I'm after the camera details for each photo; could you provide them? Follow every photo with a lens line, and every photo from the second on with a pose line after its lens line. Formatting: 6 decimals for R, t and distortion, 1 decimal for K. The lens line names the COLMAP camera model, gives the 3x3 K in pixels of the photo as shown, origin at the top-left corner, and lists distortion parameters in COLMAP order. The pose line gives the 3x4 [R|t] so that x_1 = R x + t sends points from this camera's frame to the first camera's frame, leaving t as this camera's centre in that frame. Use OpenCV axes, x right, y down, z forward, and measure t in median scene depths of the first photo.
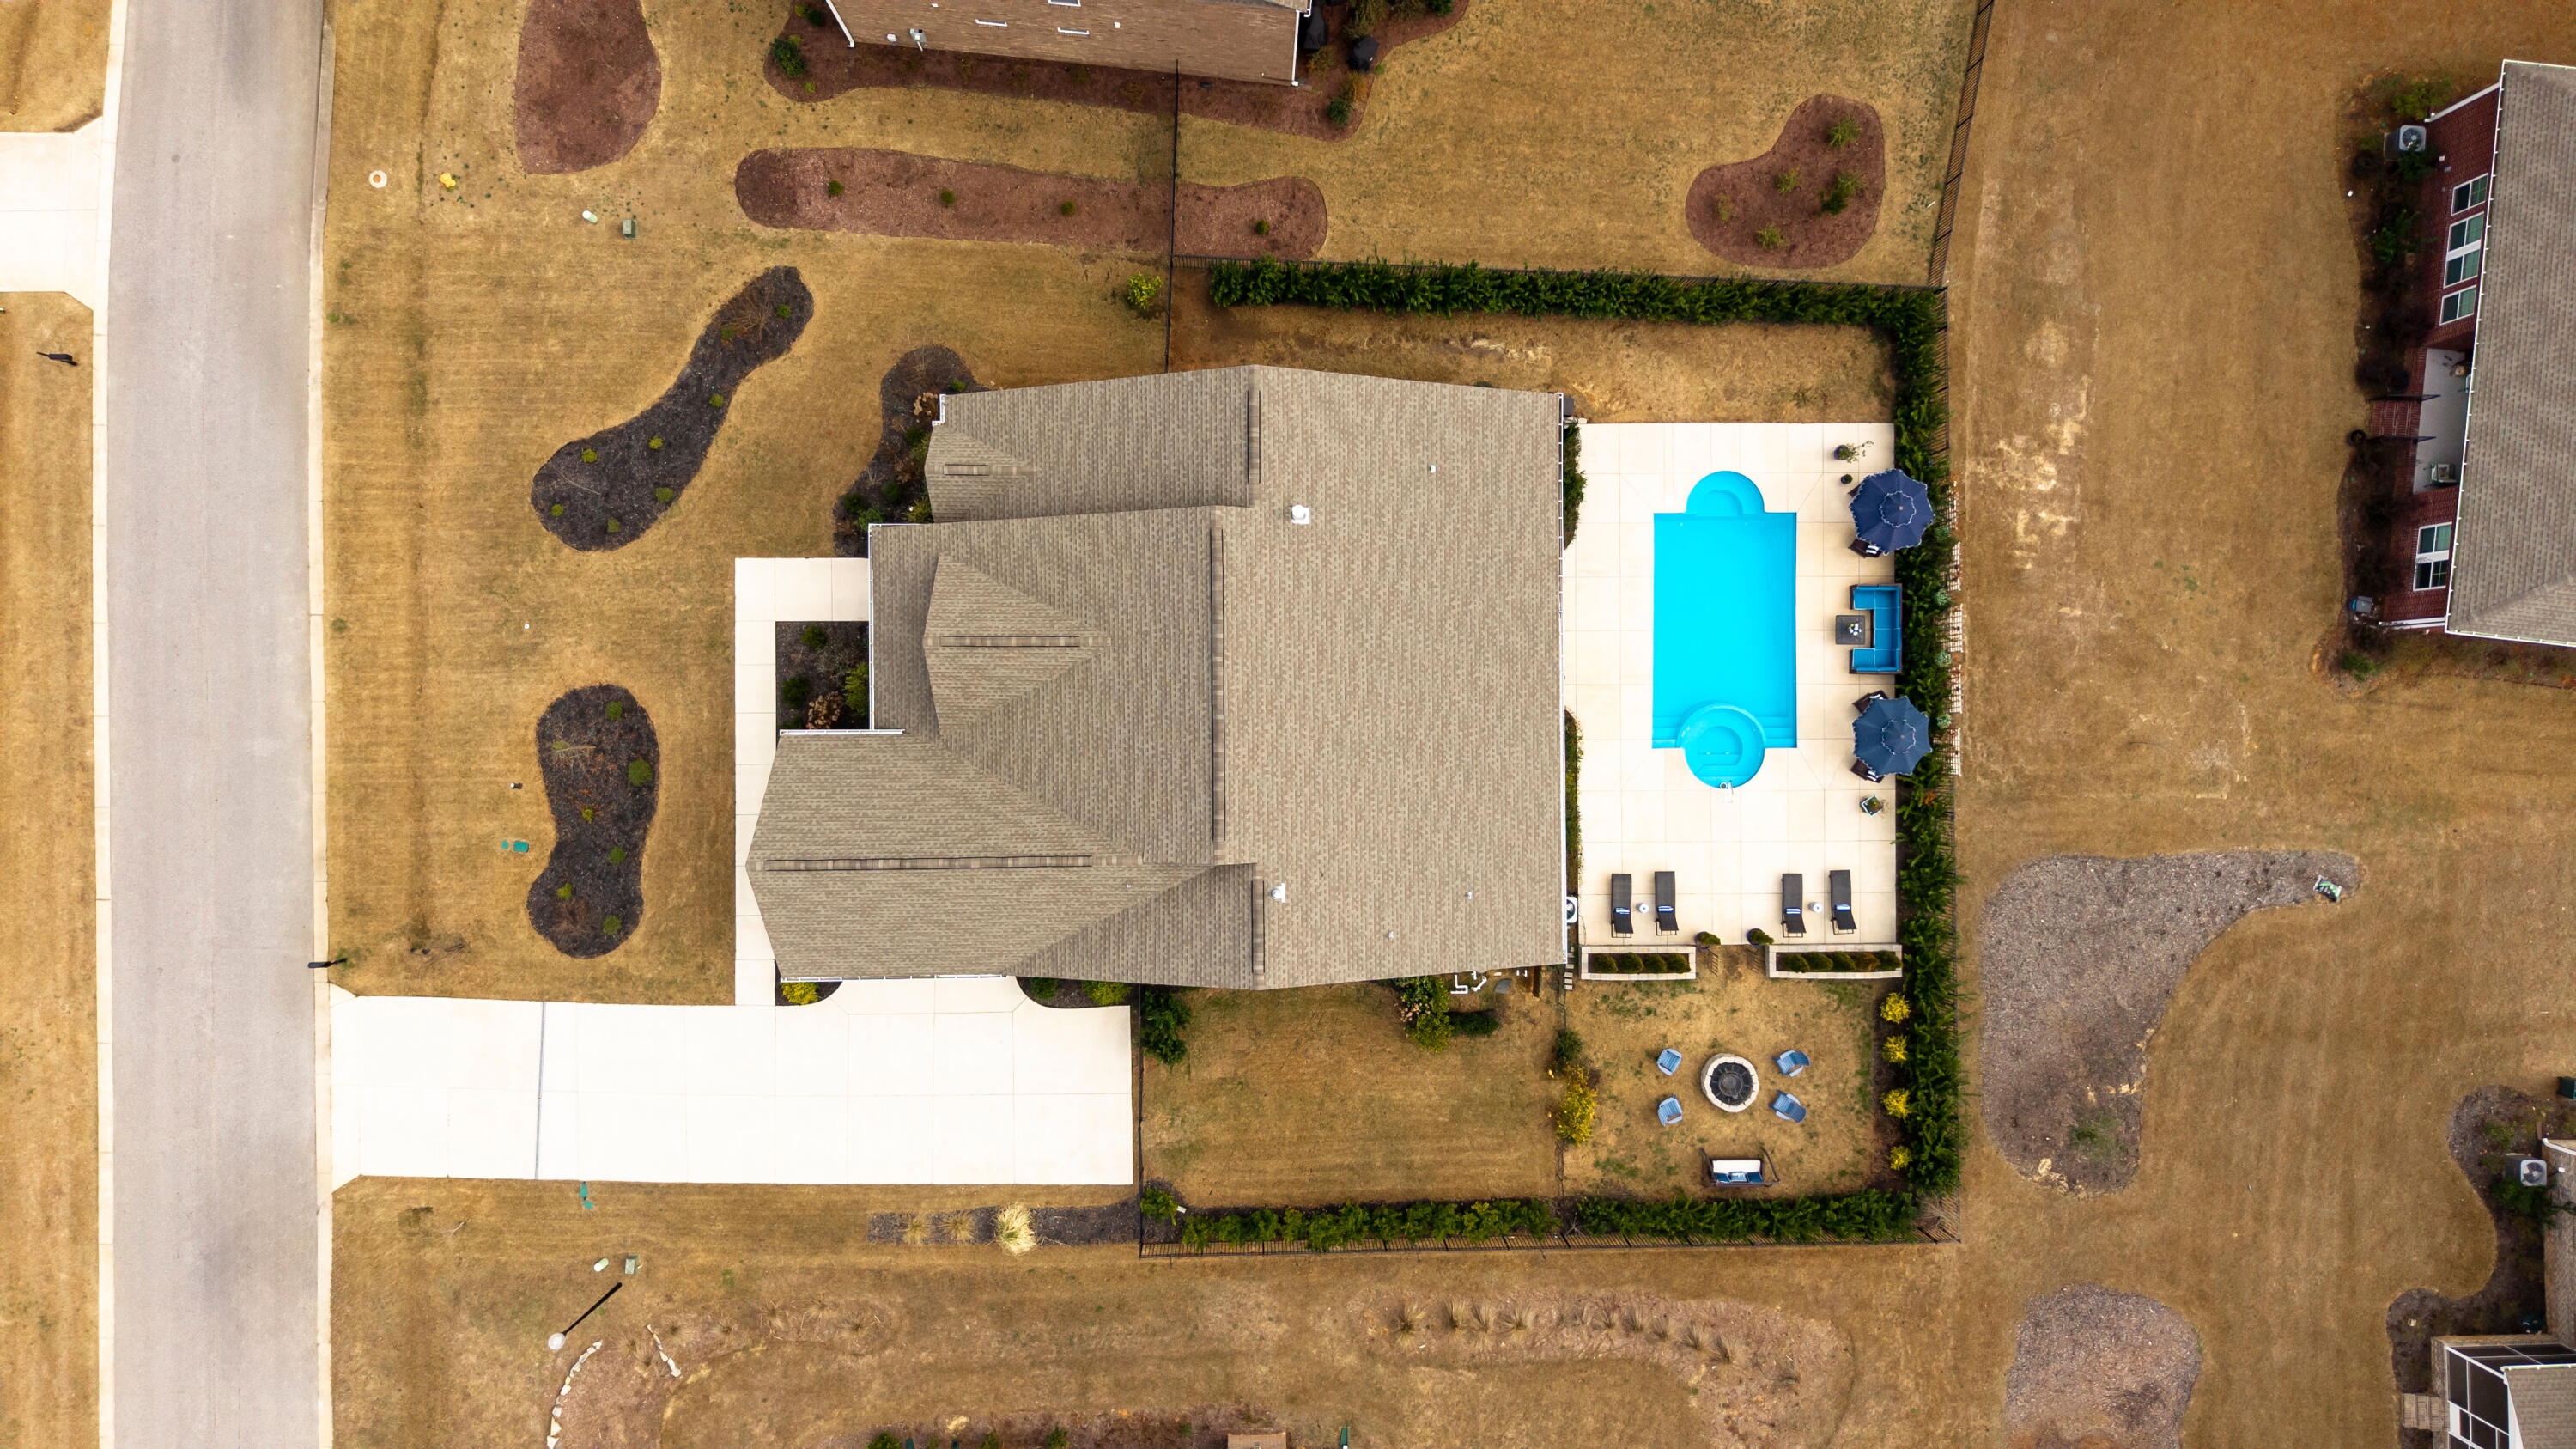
lens RADIAL K [[1717.5, 0, 1299.1], [0, 1717.5, 724.9], [0, 0, 1]] dist [0.043503, -0.065670]
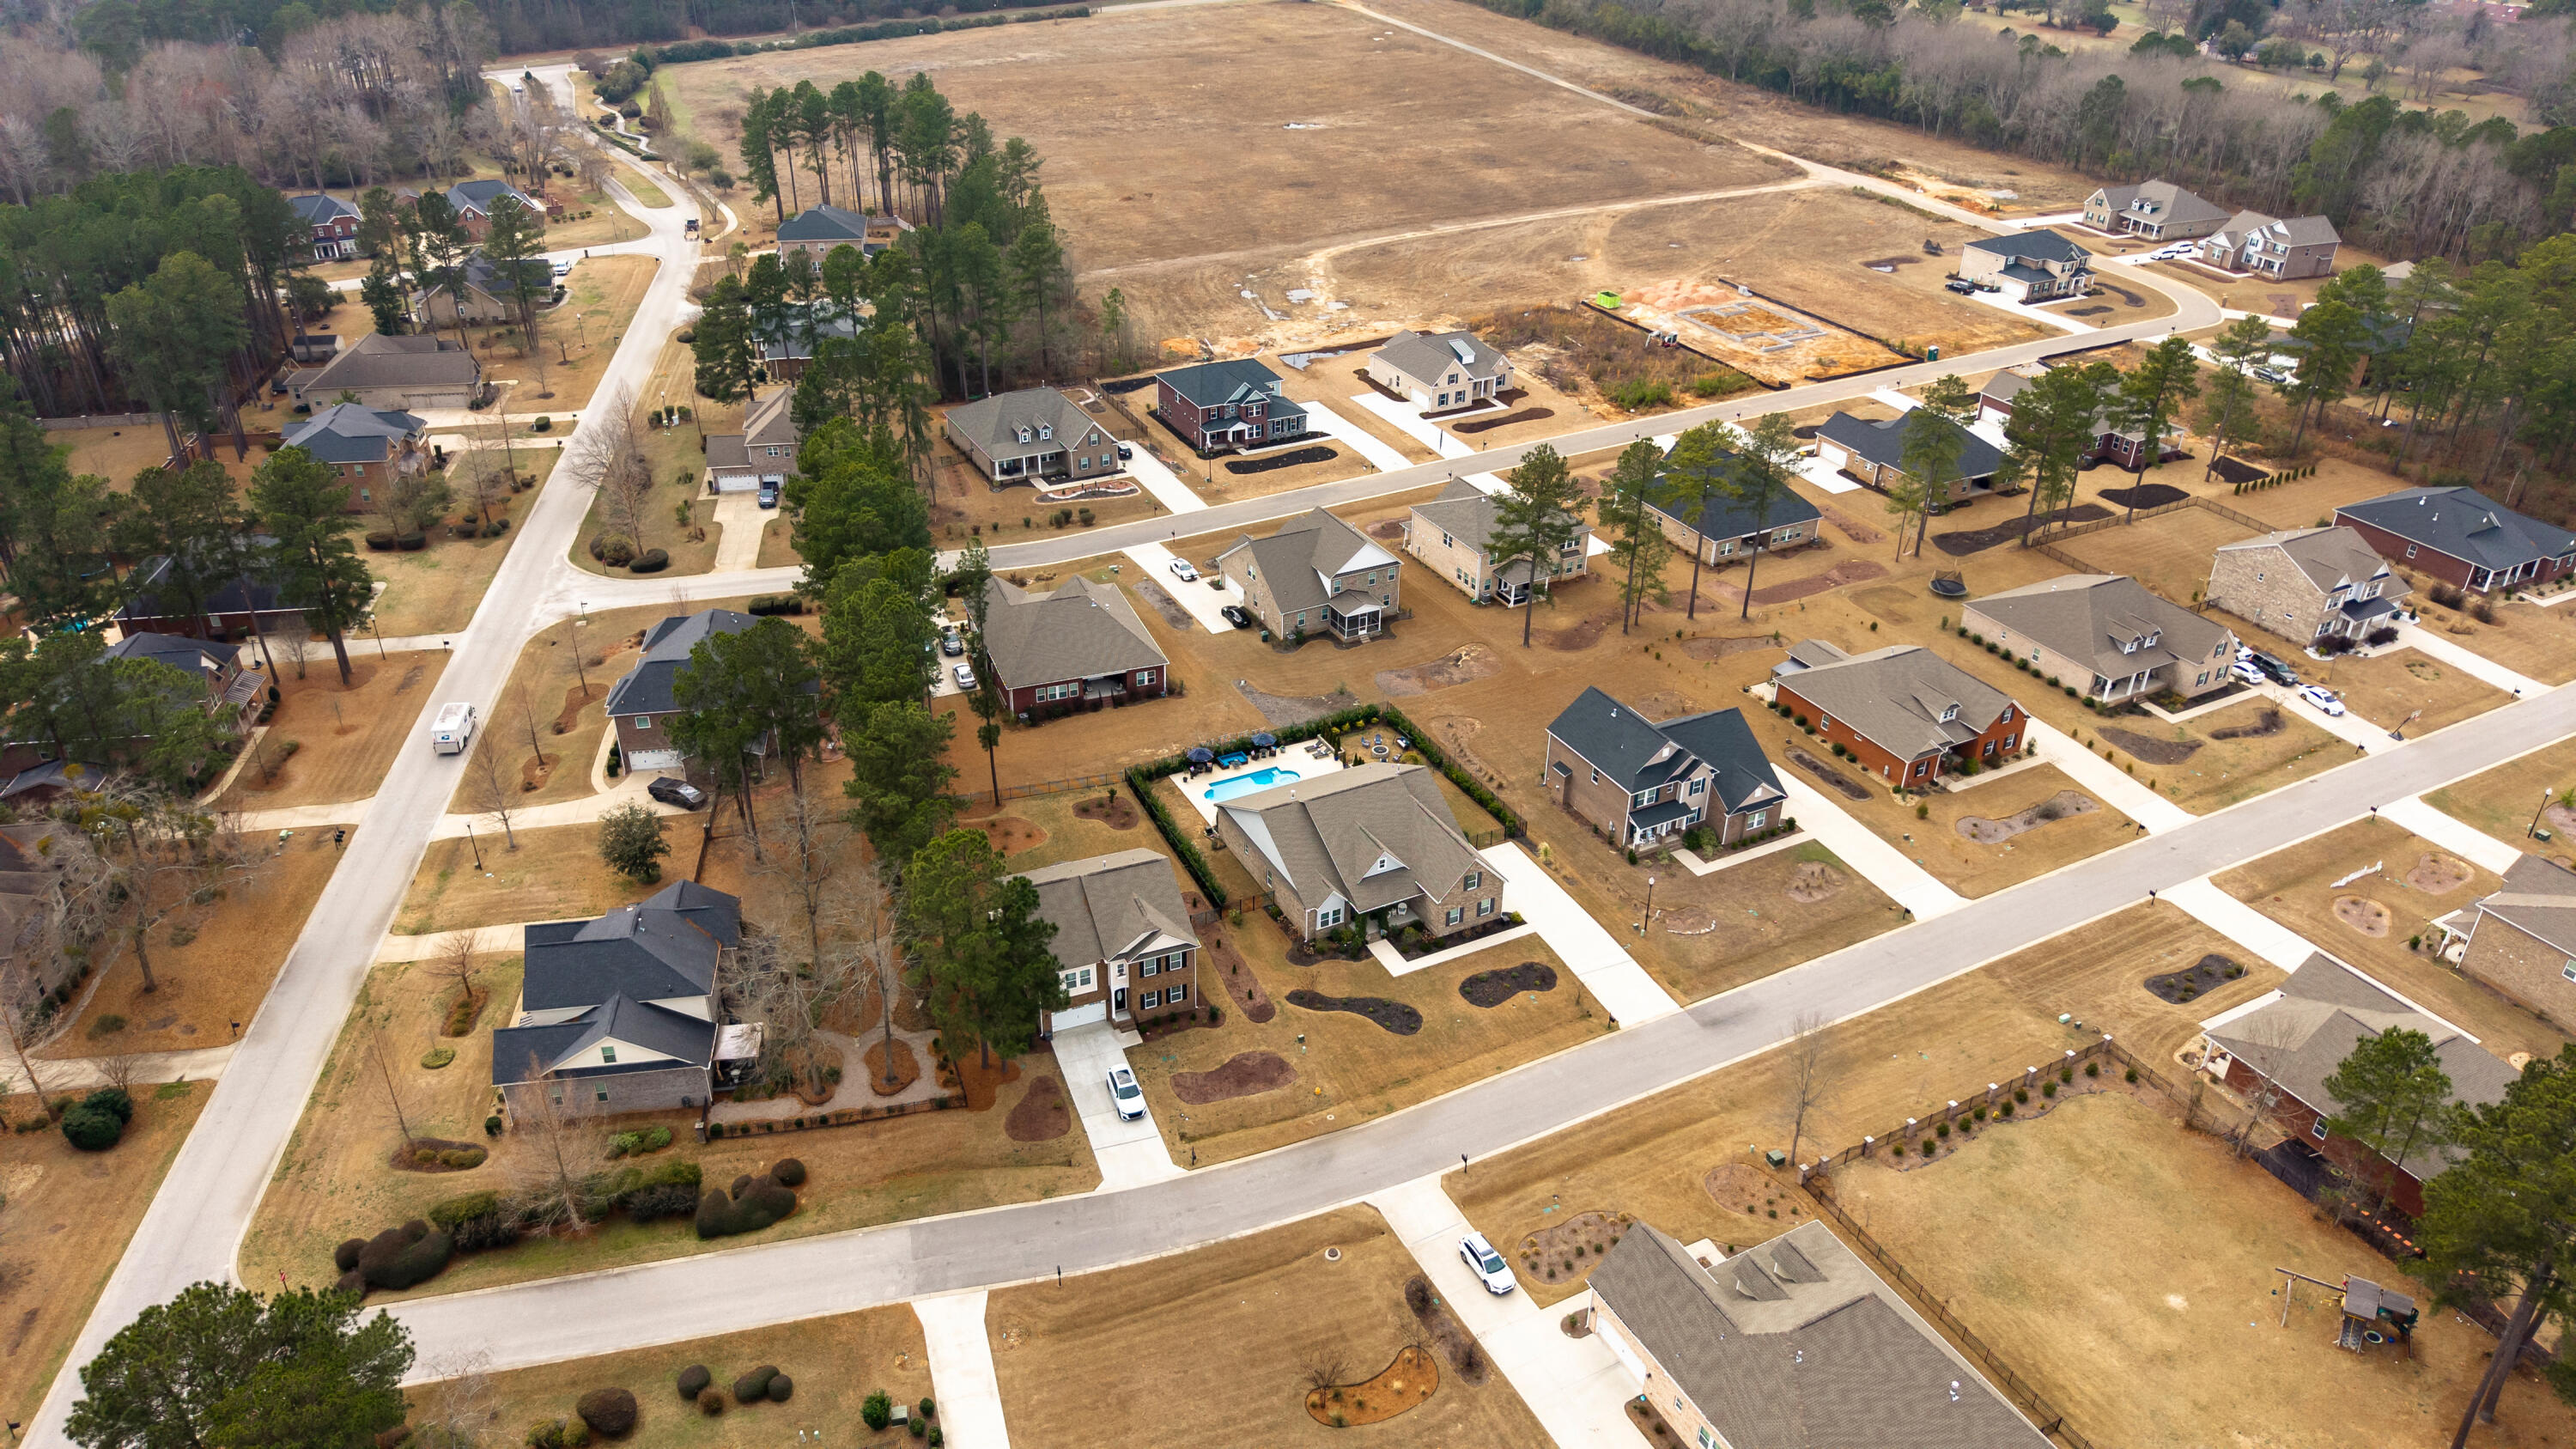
lens RADIAL K [[1717.5, 0, 1299.1], [0, 1717.5, 724.9], [0, 0, 1]] dist [0.043503, -0.065670]
pose [[-0.458704, -0.462149, 0.758952, -2.059188], [0.888273, -0.215704, 0.405516, -1.197251], [-0.023700, 0.860168, 0.509459, -0.653168]]
